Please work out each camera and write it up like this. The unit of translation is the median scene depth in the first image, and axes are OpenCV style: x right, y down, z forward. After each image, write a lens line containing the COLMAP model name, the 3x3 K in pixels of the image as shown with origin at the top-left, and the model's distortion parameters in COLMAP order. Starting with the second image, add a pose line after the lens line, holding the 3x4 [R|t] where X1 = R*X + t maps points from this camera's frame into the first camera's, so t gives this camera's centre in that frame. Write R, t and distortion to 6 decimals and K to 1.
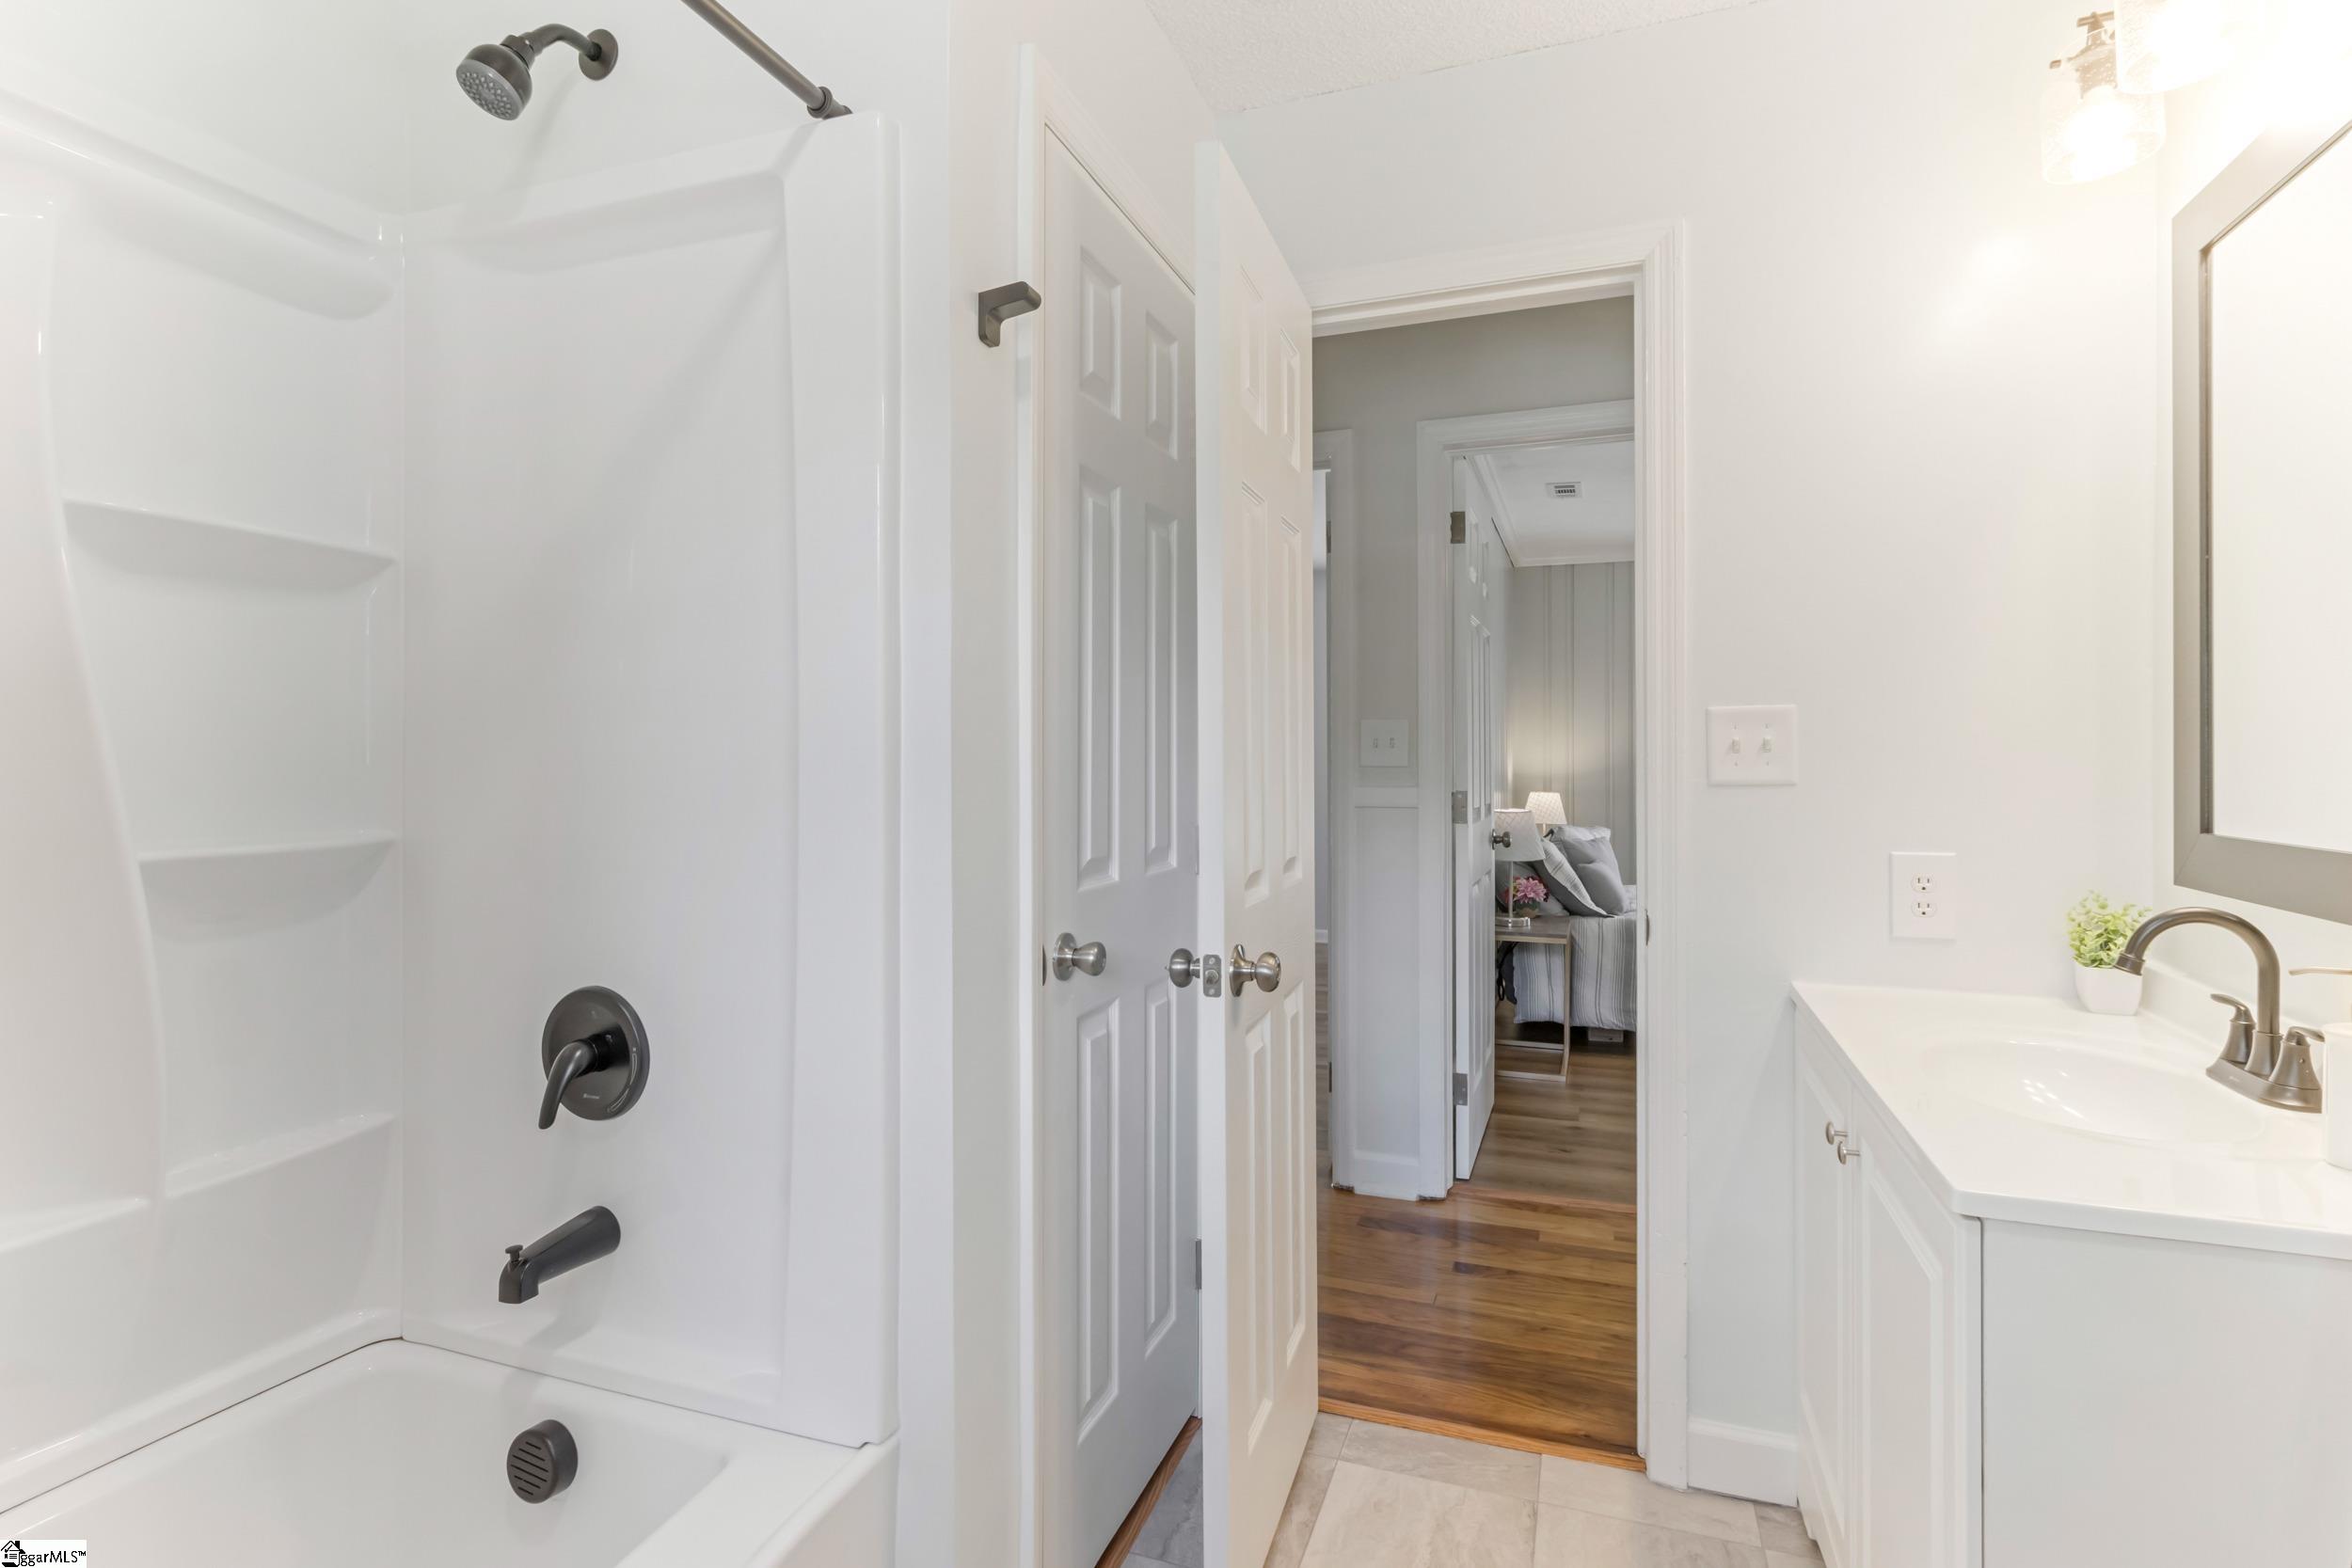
lens RADIAL K [[1129.3, 0, 1187.8], [0, 1129.3, 769.3], [0, 0, 1]] dist [0.004527, 0.000527]
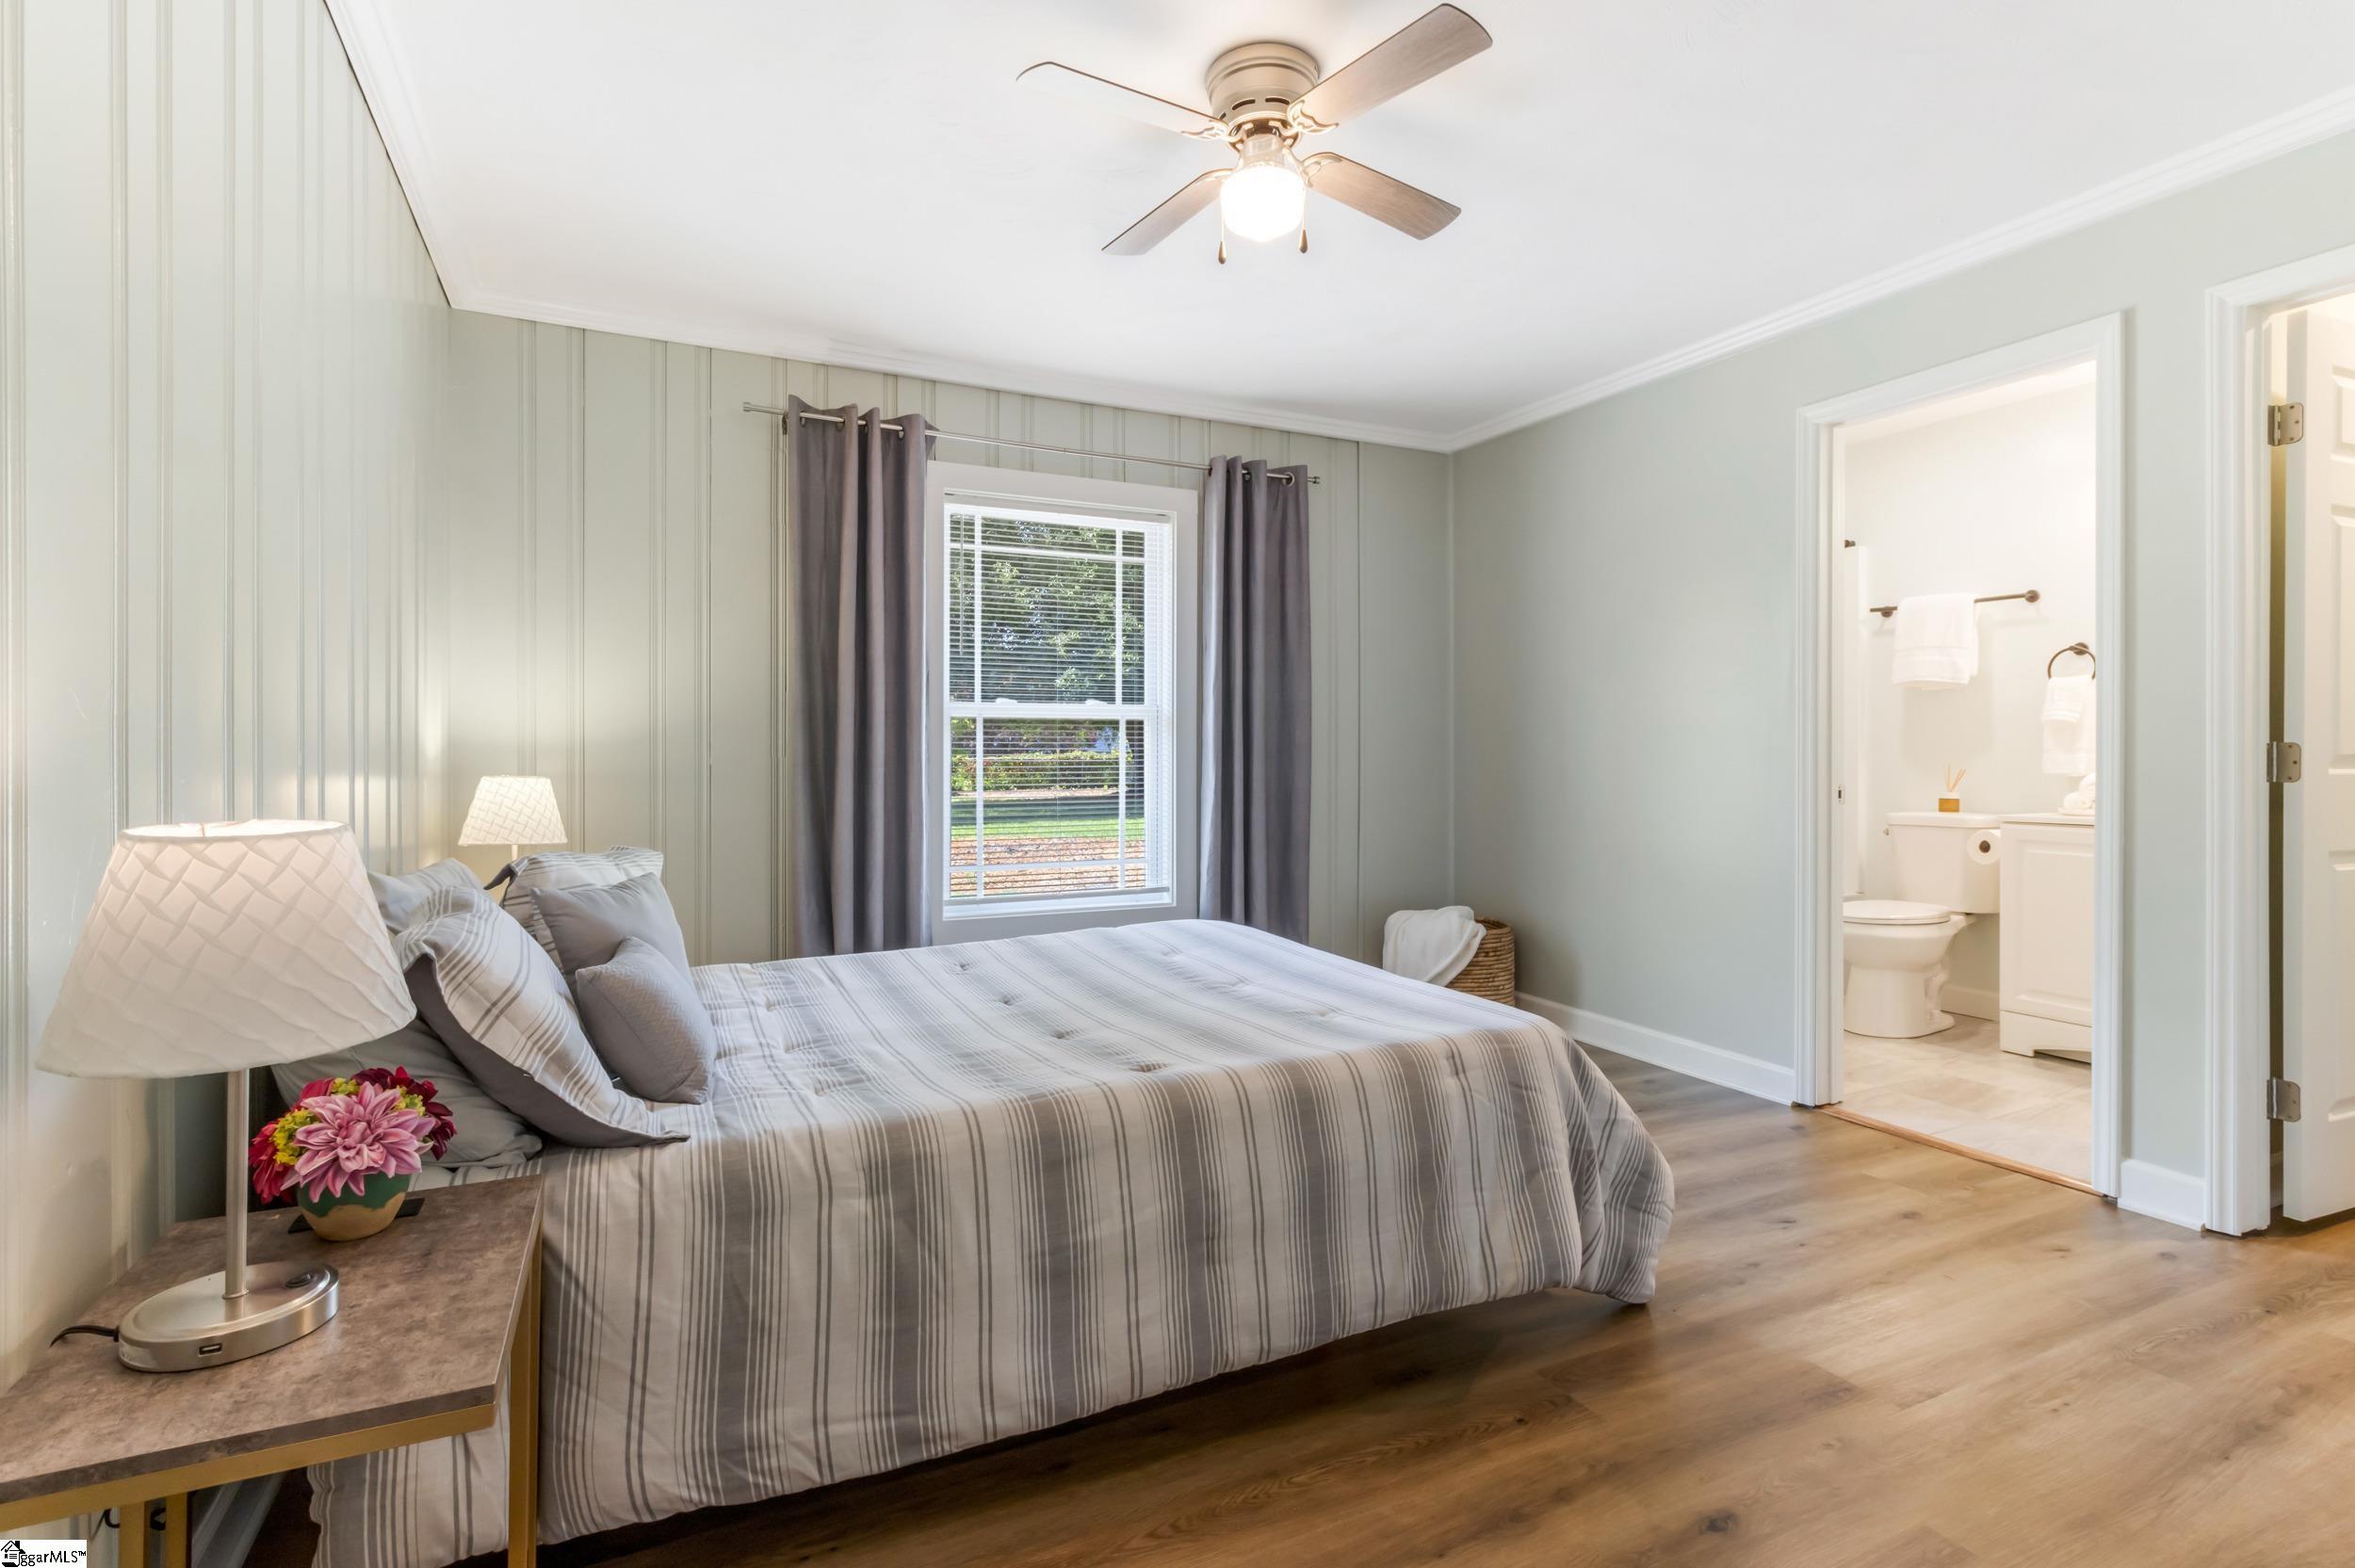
lens RADIAL K [[1130.7, 0, 1173.9], [0, 1130.7, 759.9], [0, 0, 1]] dist [0.004527, 0.000527]
pose [[0.700257, 0.004162, 0.713878, 0.222519], [0.001221, 0.999975, -0.007028, 0.021595], [-0.713889, 0.005793, 0.700234, 0.617419]]
